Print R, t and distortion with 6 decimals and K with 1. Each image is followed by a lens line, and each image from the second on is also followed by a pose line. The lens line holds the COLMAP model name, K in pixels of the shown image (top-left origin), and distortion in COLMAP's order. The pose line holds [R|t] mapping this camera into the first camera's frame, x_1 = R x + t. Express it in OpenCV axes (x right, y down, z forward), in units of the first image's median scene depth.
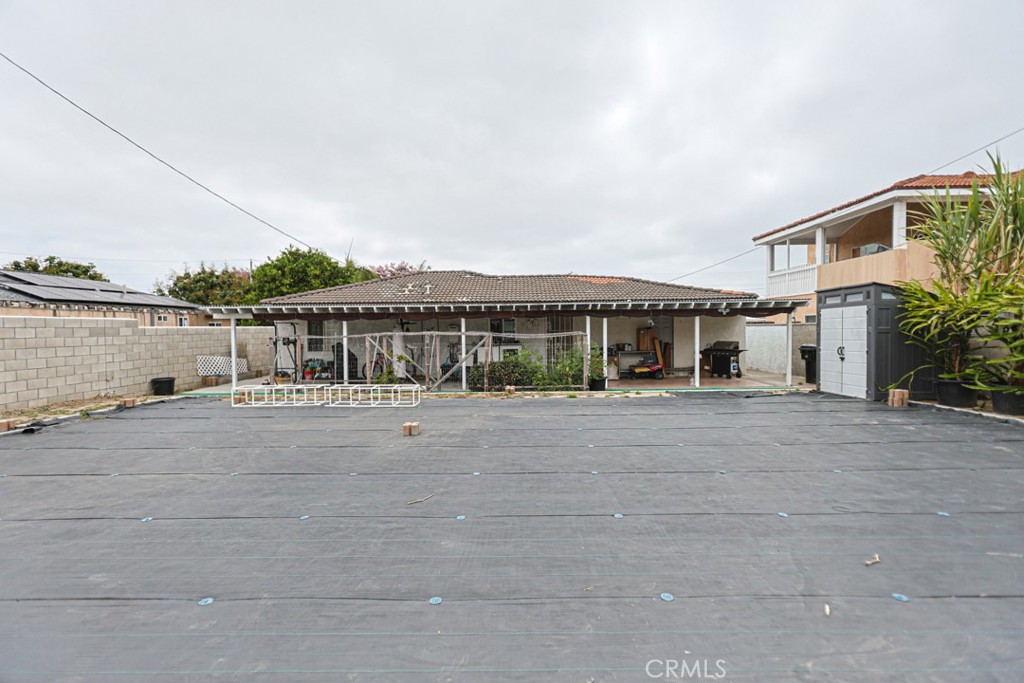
lens RADIAL K [[499.1, 0, 508.1], [0, 499.1, 336.1], [0, 0, 1]] dist [-0.000188, 0.000404]
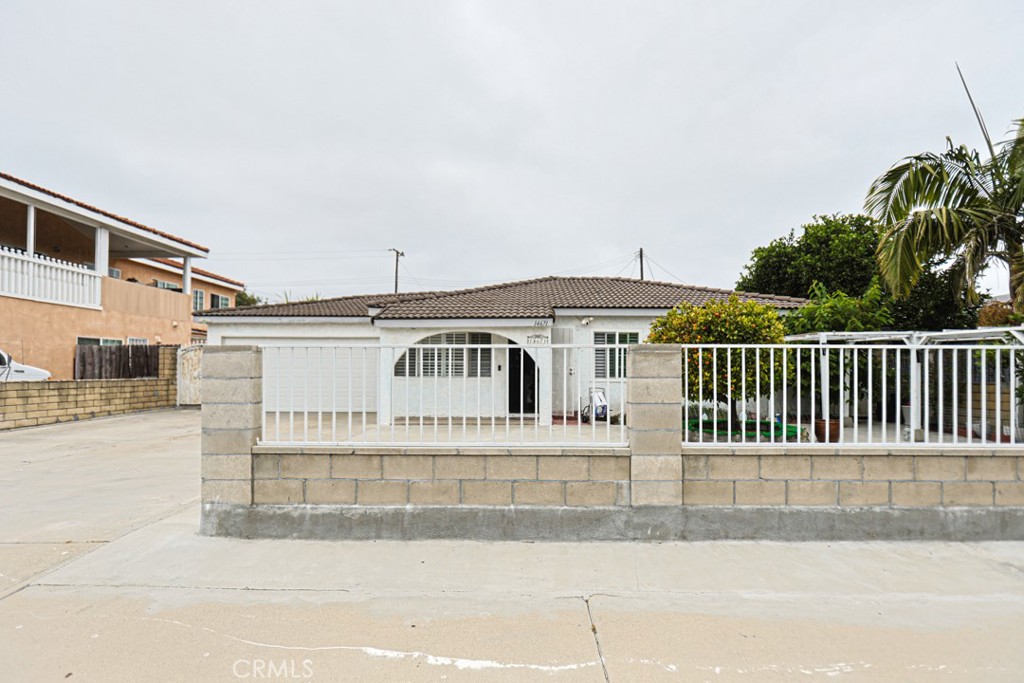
lens RADIAL K [[509.5, 0, 512.8], [0, 509.5, 361.0], [0, 0, 1]] dist [-0.001392, -0.000163]
pose [[-0.999960, 0.007130, 0.005409, -0.075119], [0.007153, 0.999965, 0.004322, 0.006235], [-0.005378, 0.004361, -0.999976, 2.411074]]
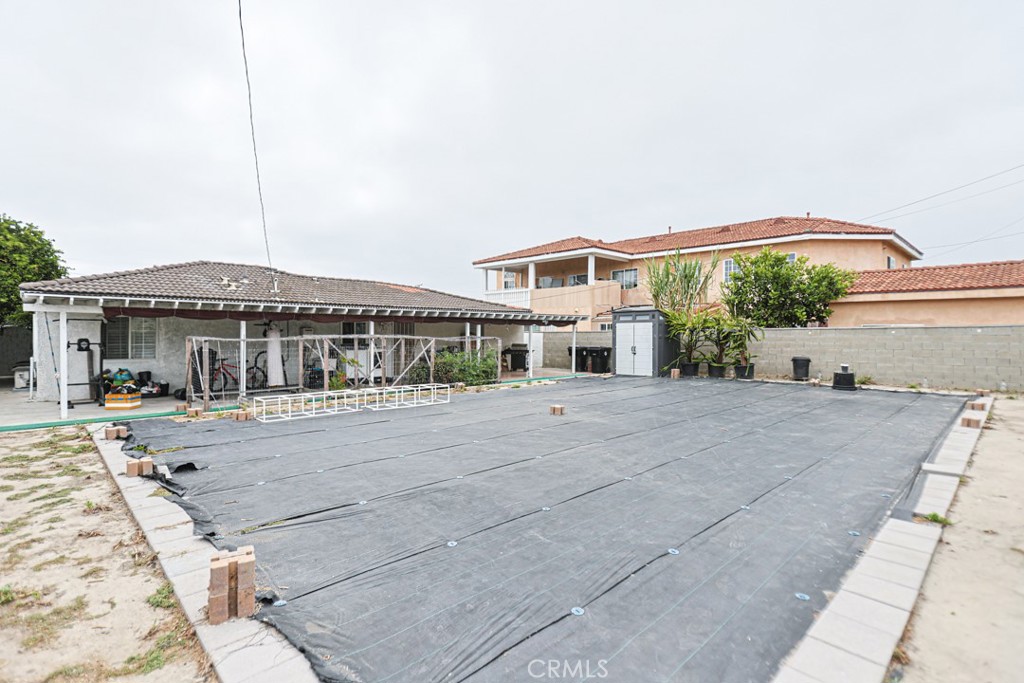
lens RADIAL K [[499.1, 0, 508.1], [0, 499.1, 336.1], [0, 0, 1]] dist [-0.000188, 0.000404]
pose [[0.709539, 0.008491, 0.704615, -0.600895], [-0.001797, 0.999946, -0.010240, 0.003493], [-0.704664, 0.005999, 0.709516, 0.082332]]
